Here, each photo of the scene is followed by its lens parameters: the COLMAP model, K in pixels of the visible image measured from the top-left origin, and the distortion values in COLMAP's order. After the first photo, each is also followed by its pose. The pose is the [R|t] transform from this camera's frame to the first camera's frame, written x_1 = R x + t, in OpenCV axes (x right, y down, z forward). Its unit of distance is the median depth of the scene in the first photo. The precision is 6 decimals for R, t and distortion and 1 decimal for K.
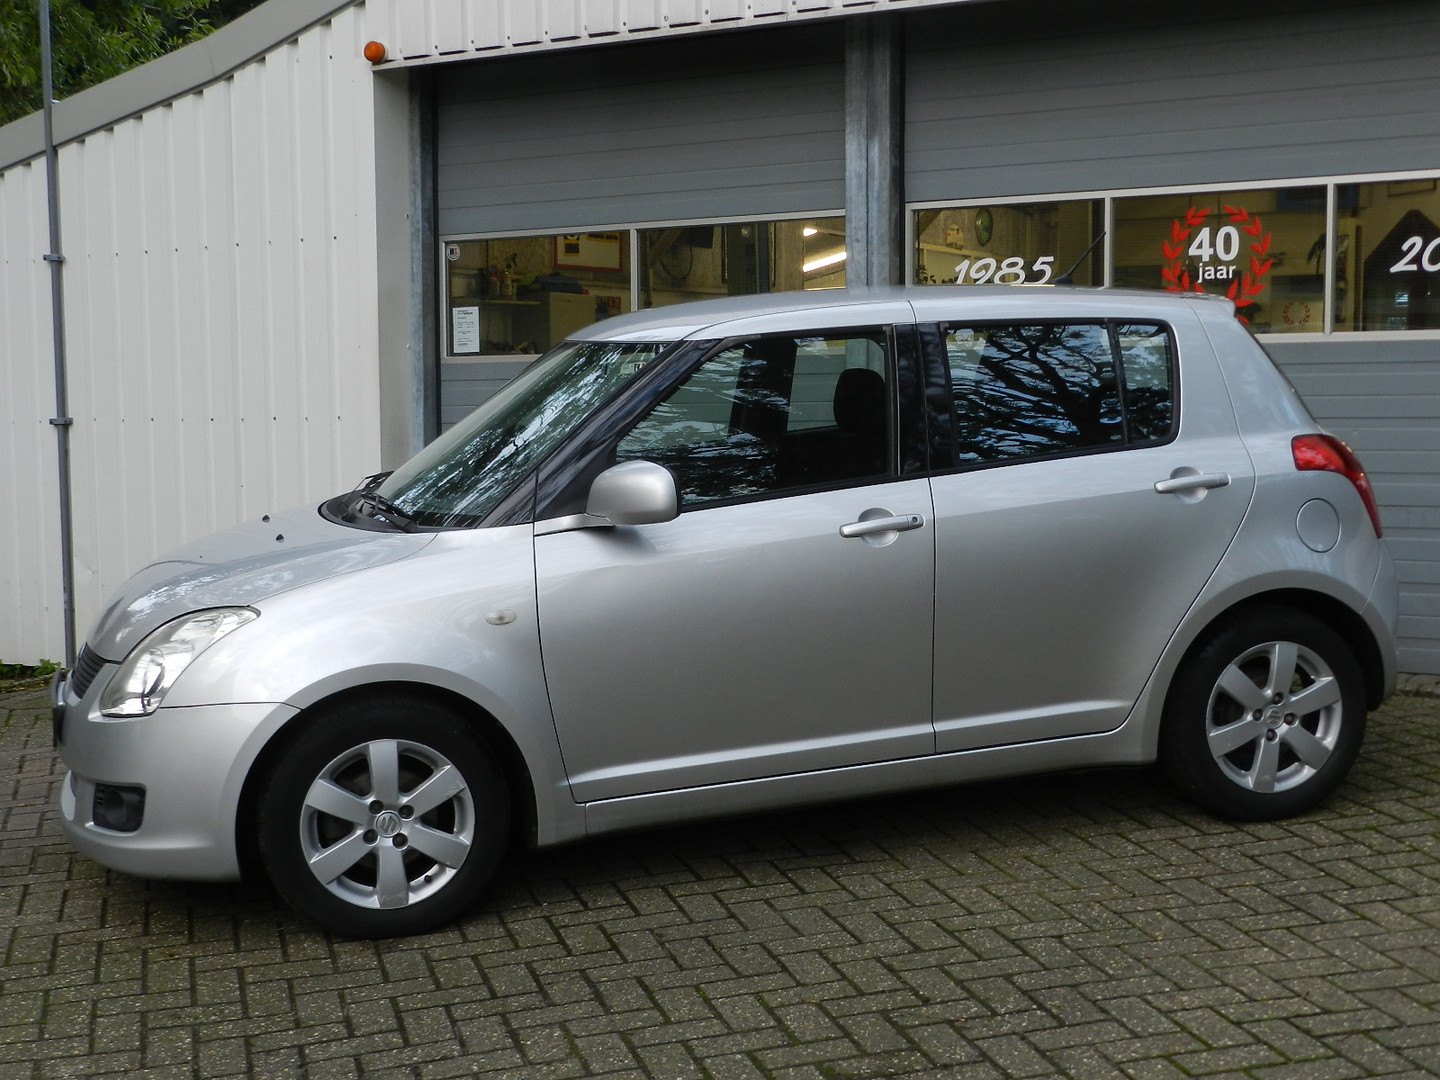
lens RADIAL K [[1942.4, 0, 720.0], [0, 1942.4, 540.0], [0, 0, 1]] dist [0.080995, -0.004308]
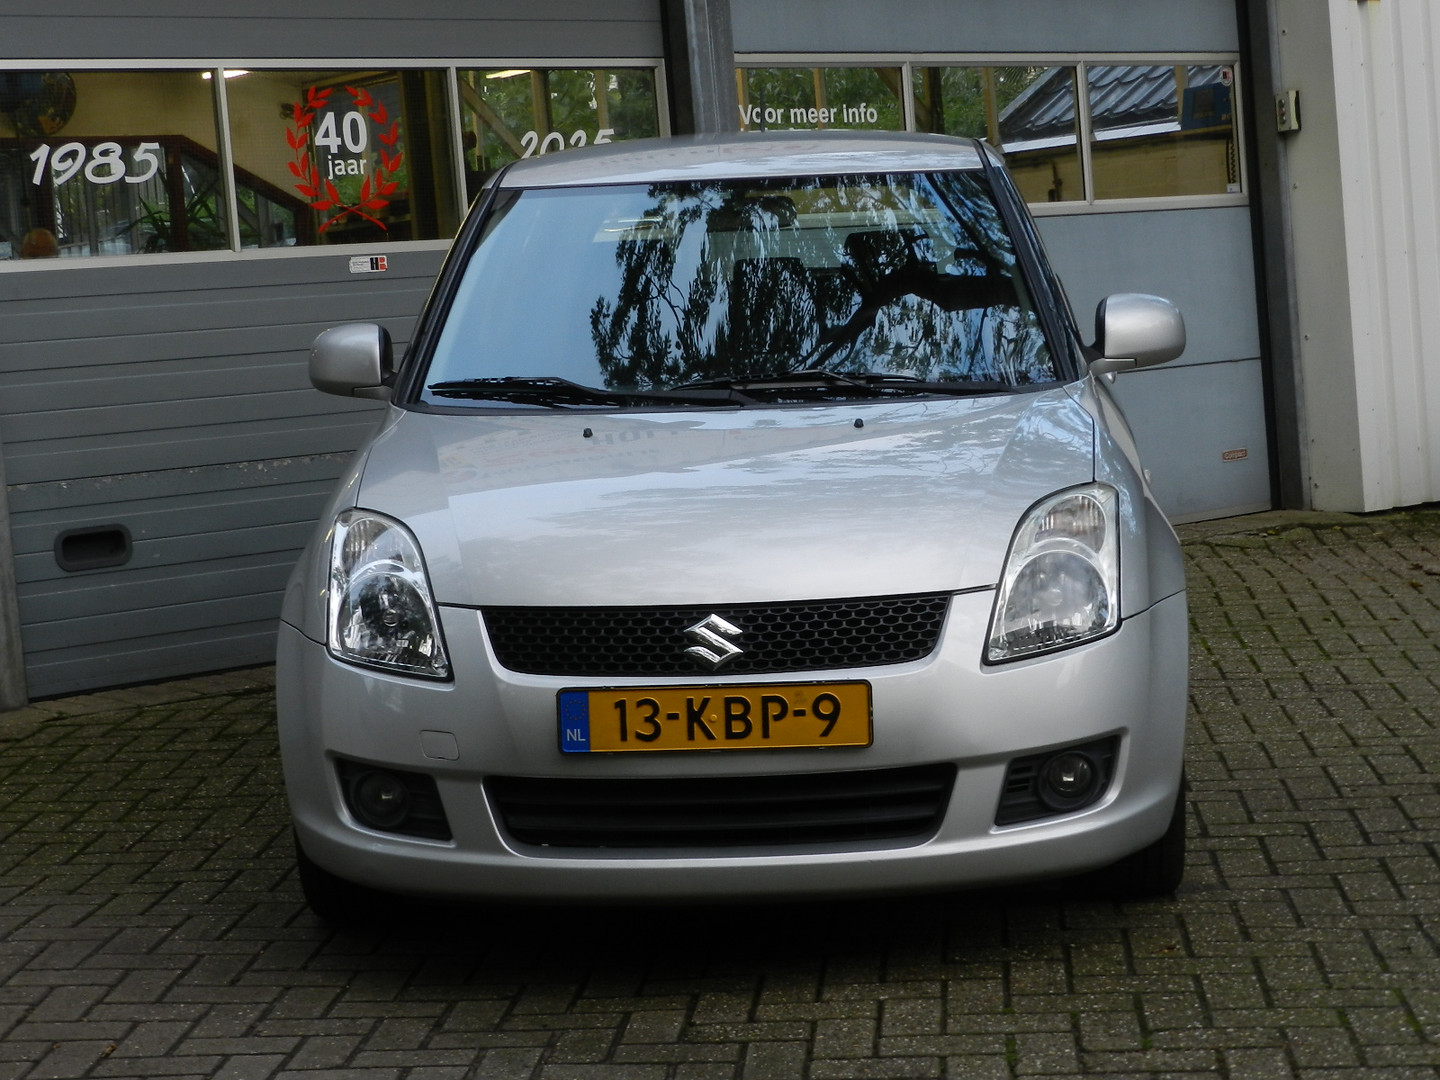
lens RADIAL K [[2885.9, 0, 720.0], [0, 2885.9, 540.0], [0, 0, 1]] dist [-0.032393, -0.005782]
pose [[0.348319, -0.086301, 0.933395, -0.855196], [0.149375, 0.988139, 0.035619, -0.004126], [-0.925398, 0.127019, 0.357079, 0.471773]]
